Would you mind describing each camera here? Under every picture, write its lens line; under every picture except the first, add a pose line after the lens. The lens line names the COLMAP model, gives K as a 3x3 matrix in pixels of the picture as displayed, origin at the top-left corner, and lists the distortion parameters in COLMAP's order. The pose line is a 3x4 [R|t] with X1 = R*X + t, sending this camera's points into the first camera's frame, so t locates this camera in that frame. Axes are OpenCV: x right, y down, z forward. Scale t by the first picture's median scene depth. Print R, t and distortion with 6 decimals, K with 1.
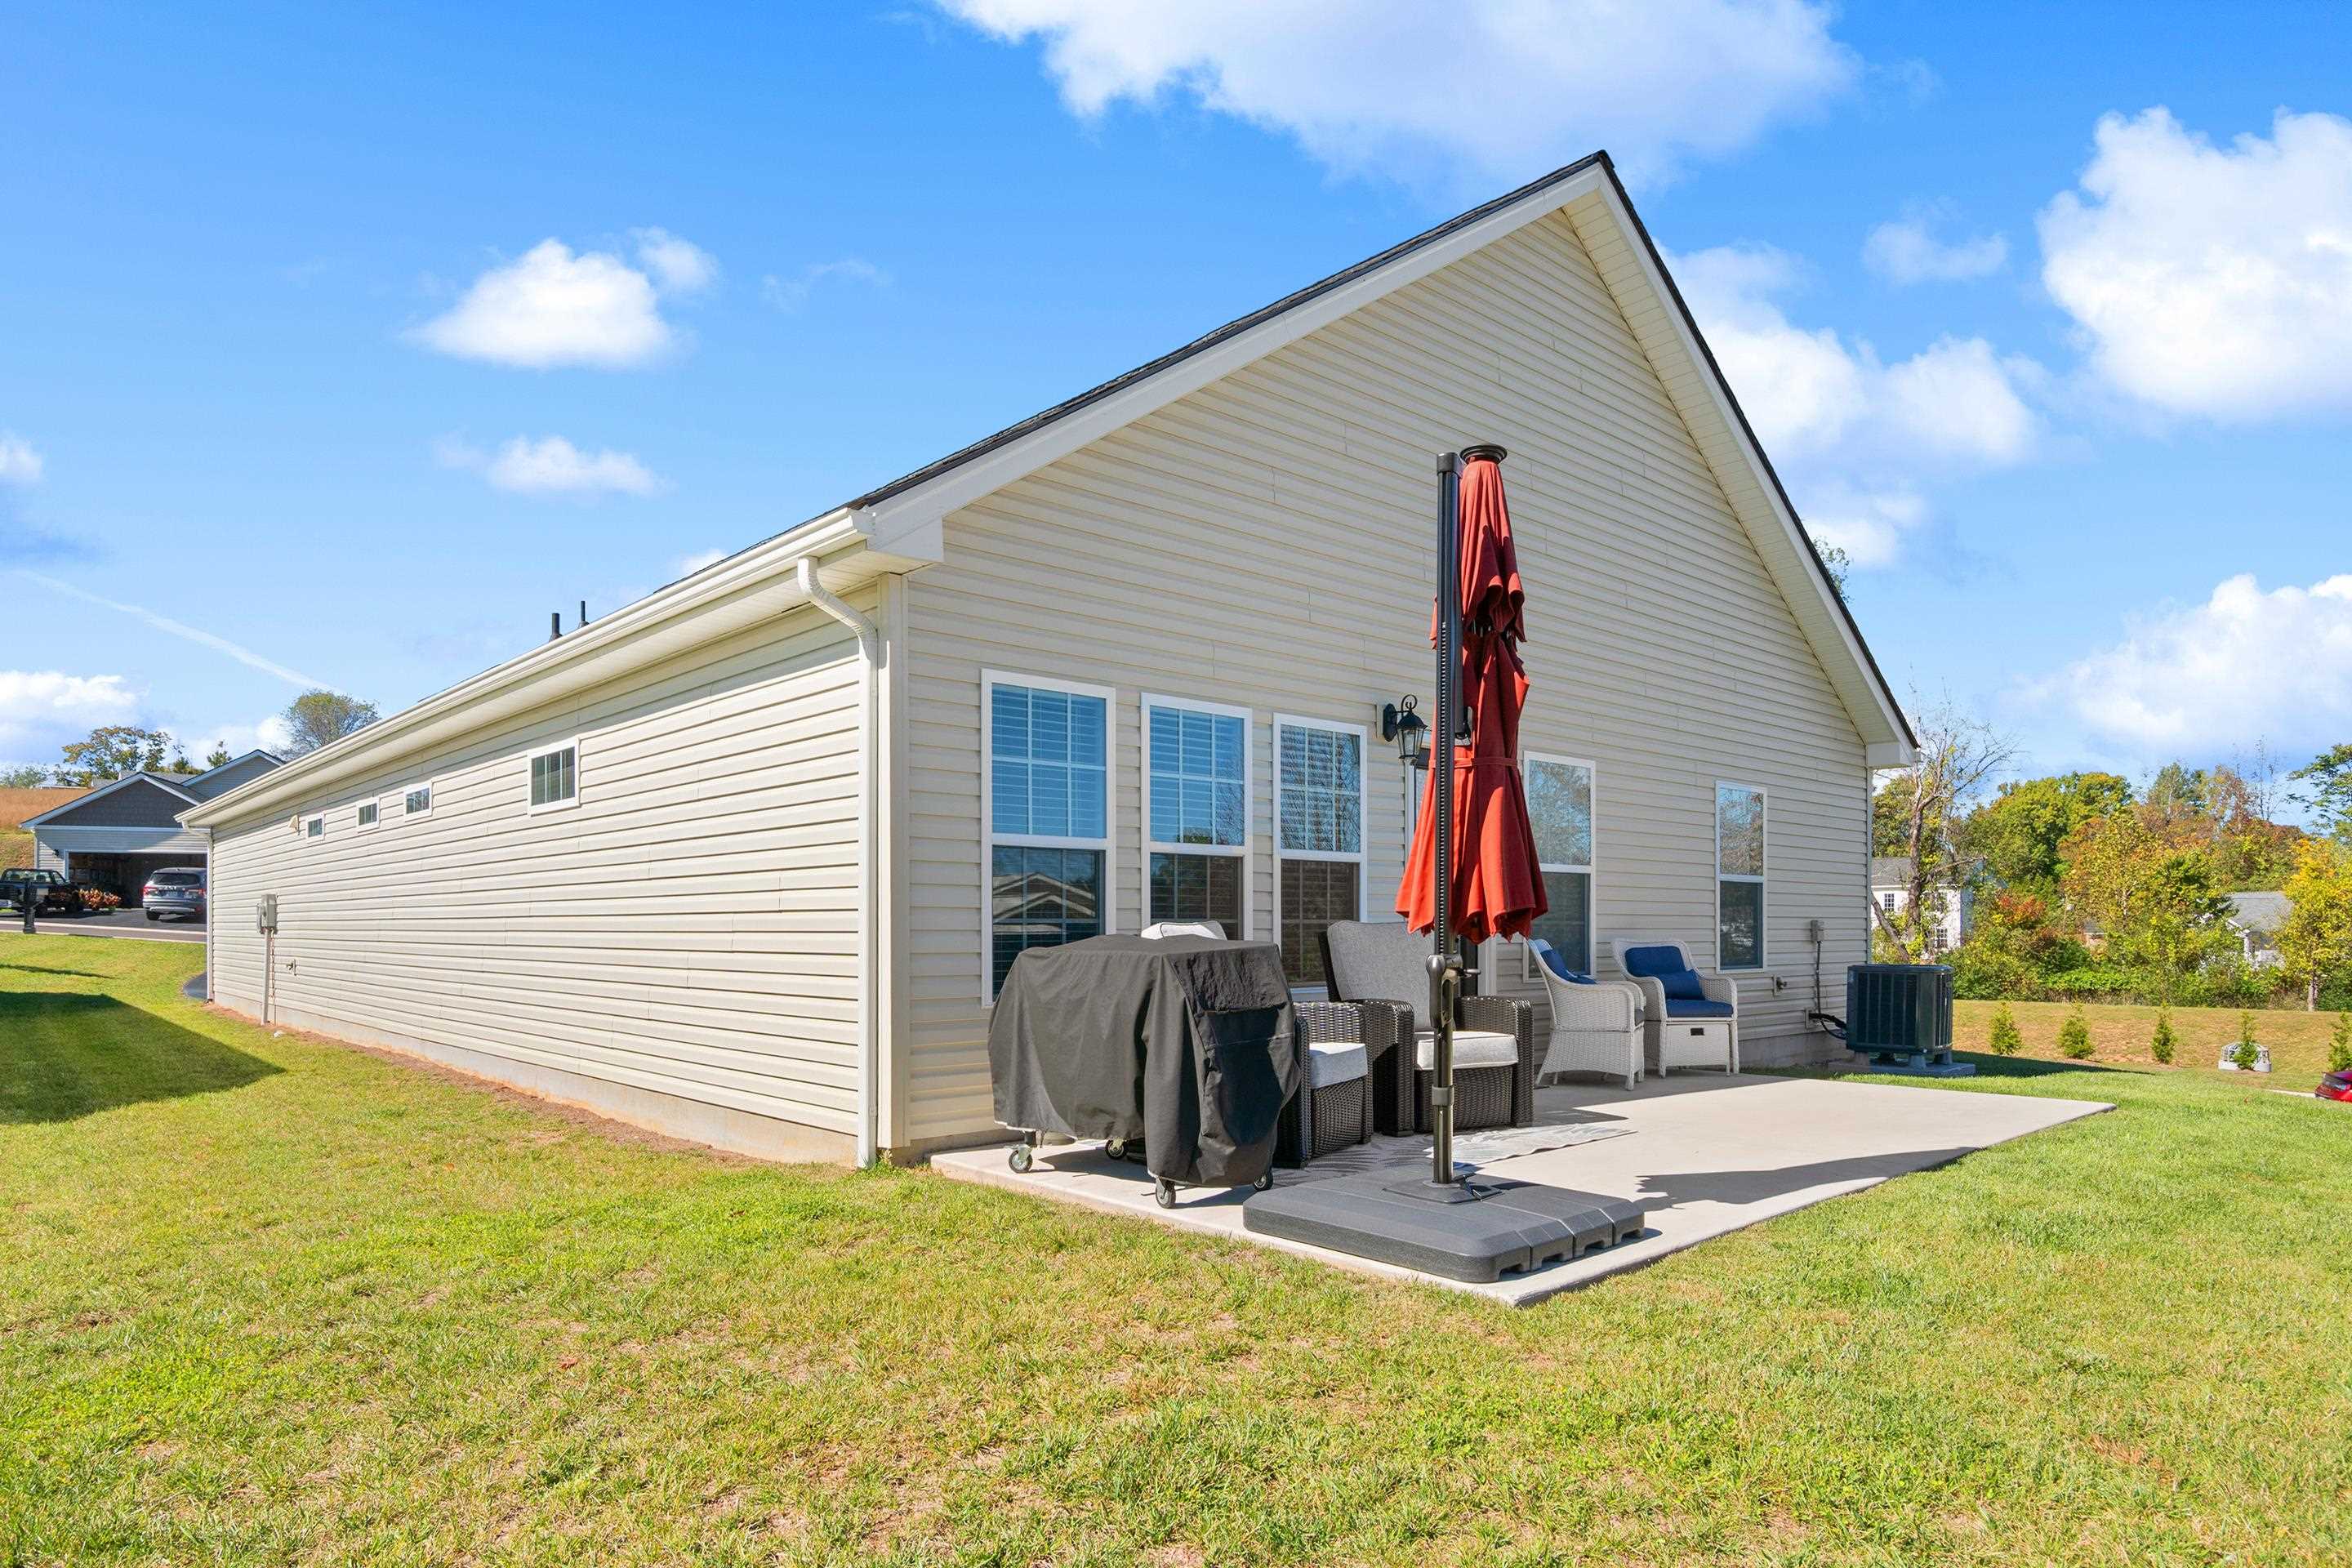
lens RADIAL K [[1365.3, 0, 1176.0], [0, 1365.3, 784.0], [0, 0, 1]] dist [-0.002974, -0.002666]
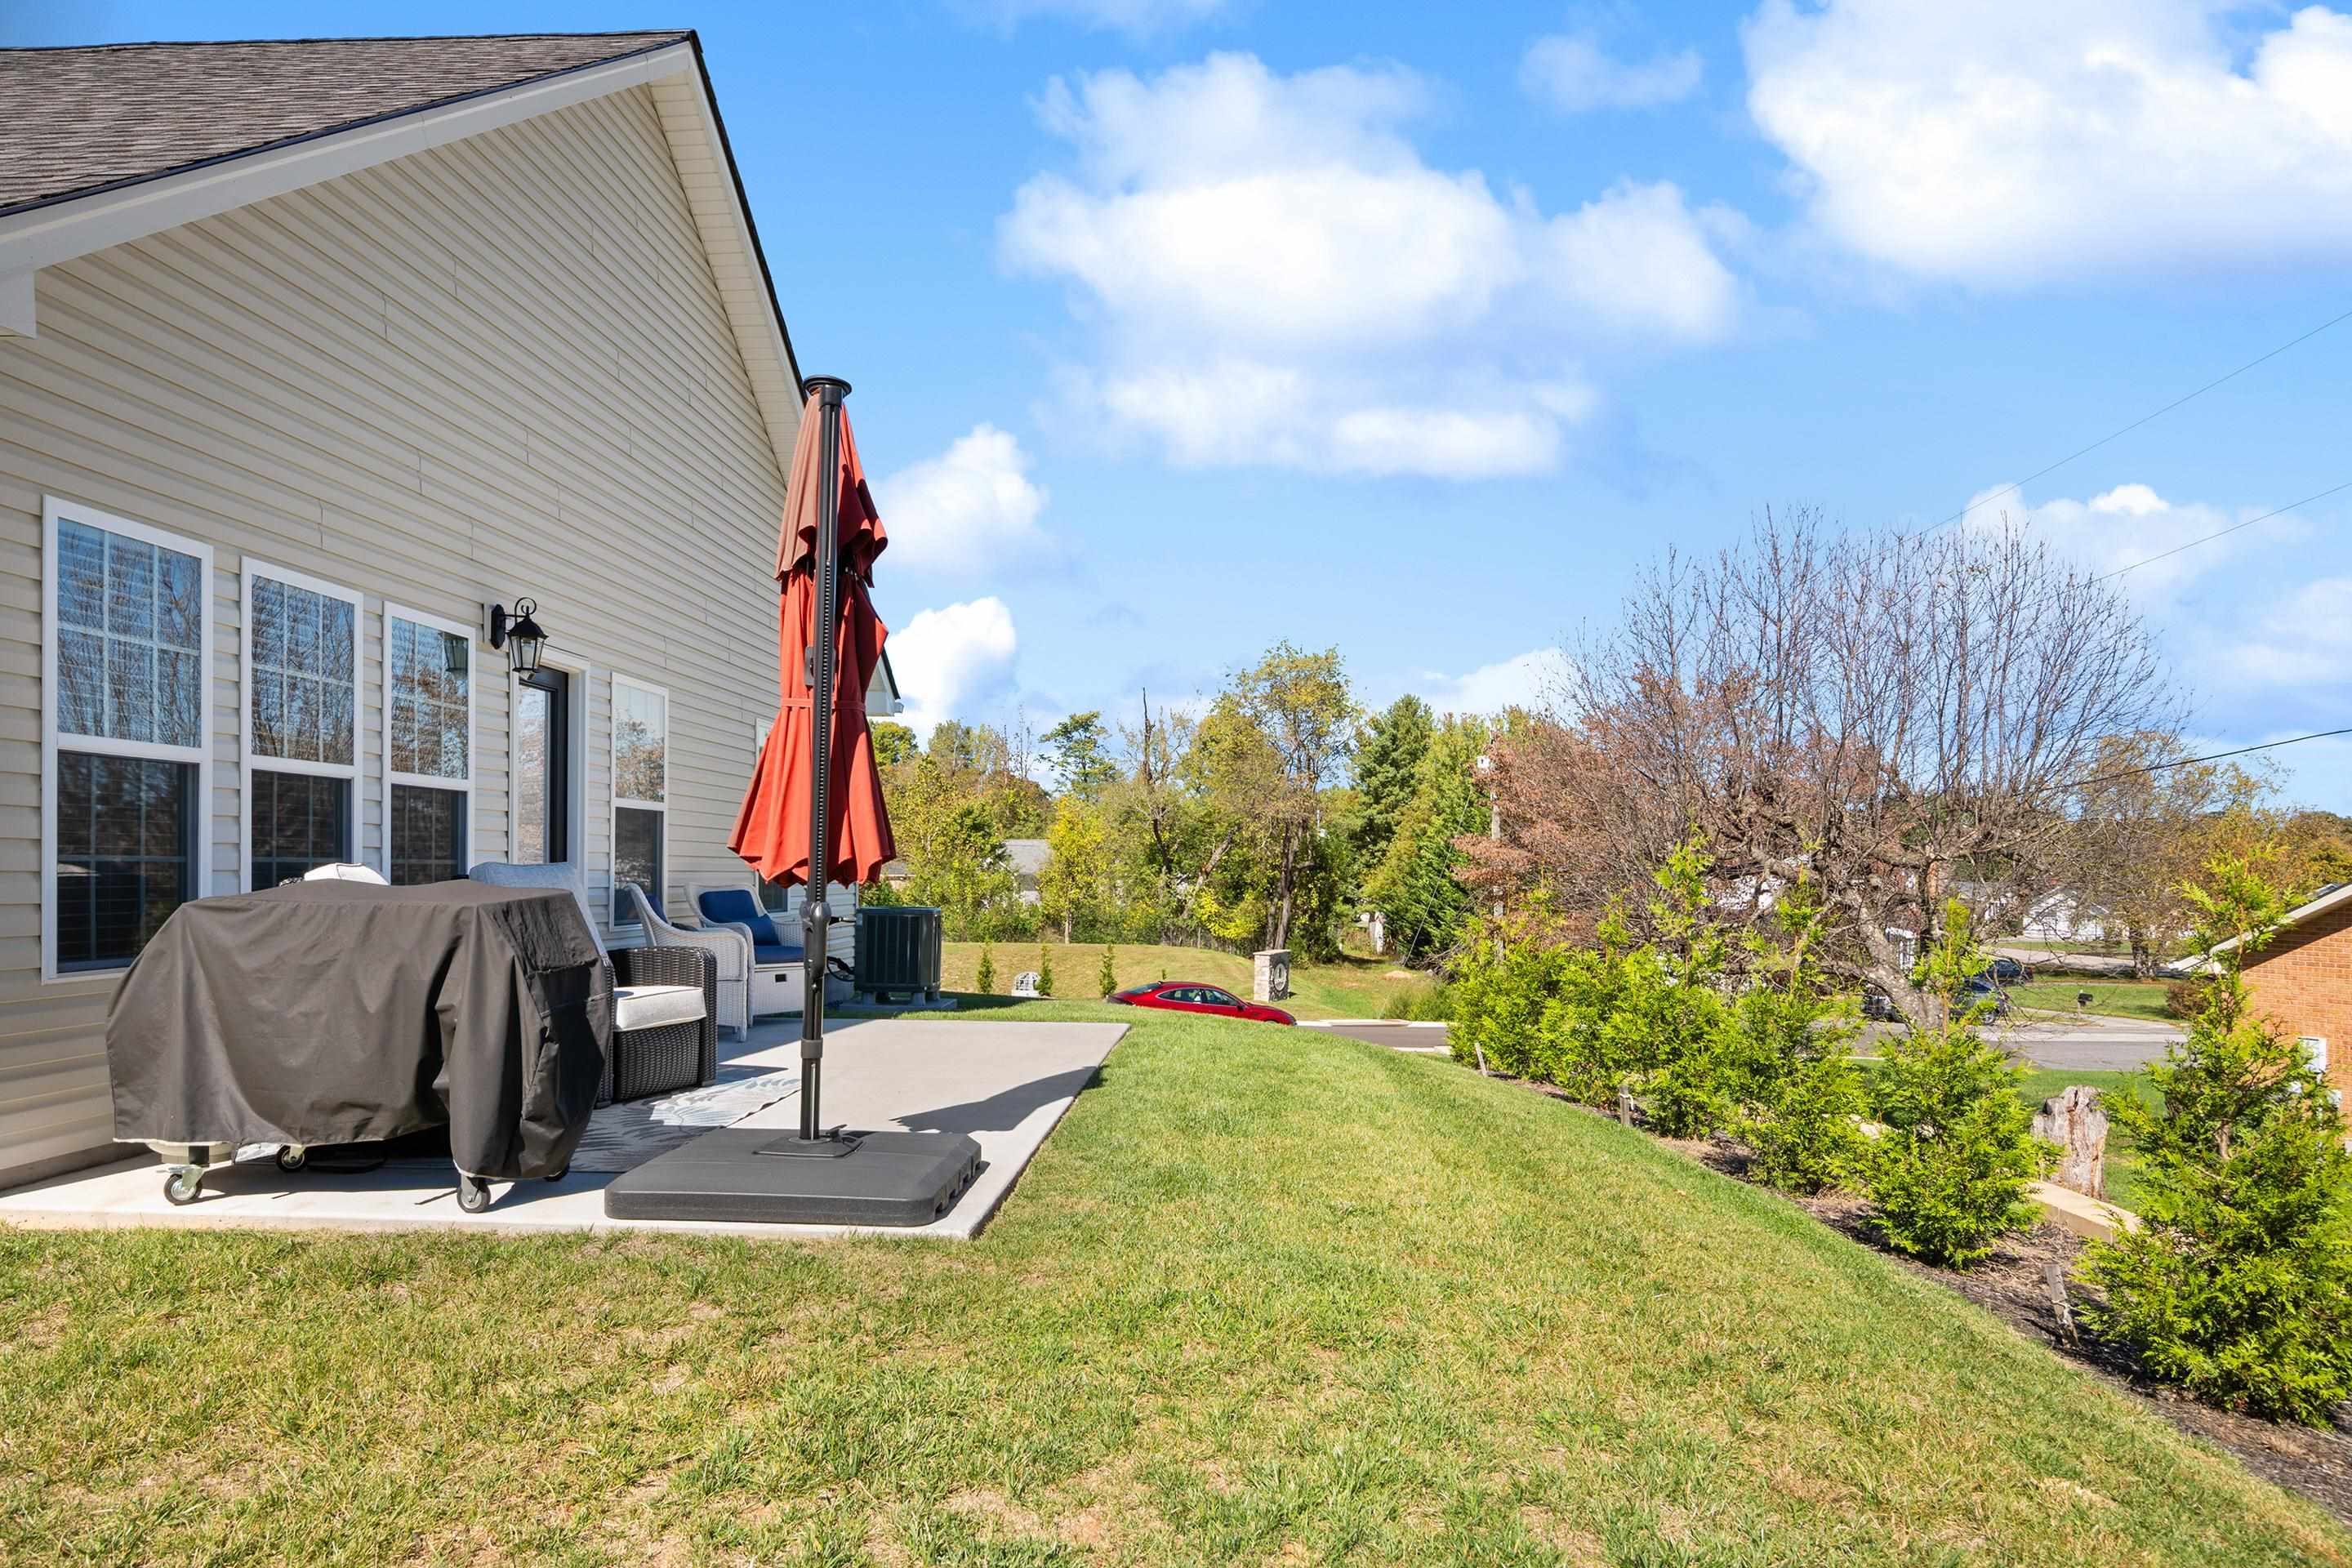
lens RADIAL K [[1527.2, 0, 1180.9], [0, 1527.2, 680.9], [0, 0, 1]] dist [0.003938, 0.002312]
pose [[0.706409, 0.095005, 0.701398, -0.327999], [-0.084142, 0.995196, -0.050058, 0.000274], [-0.702784, -0.023656, 0.711009, 0.040568]]
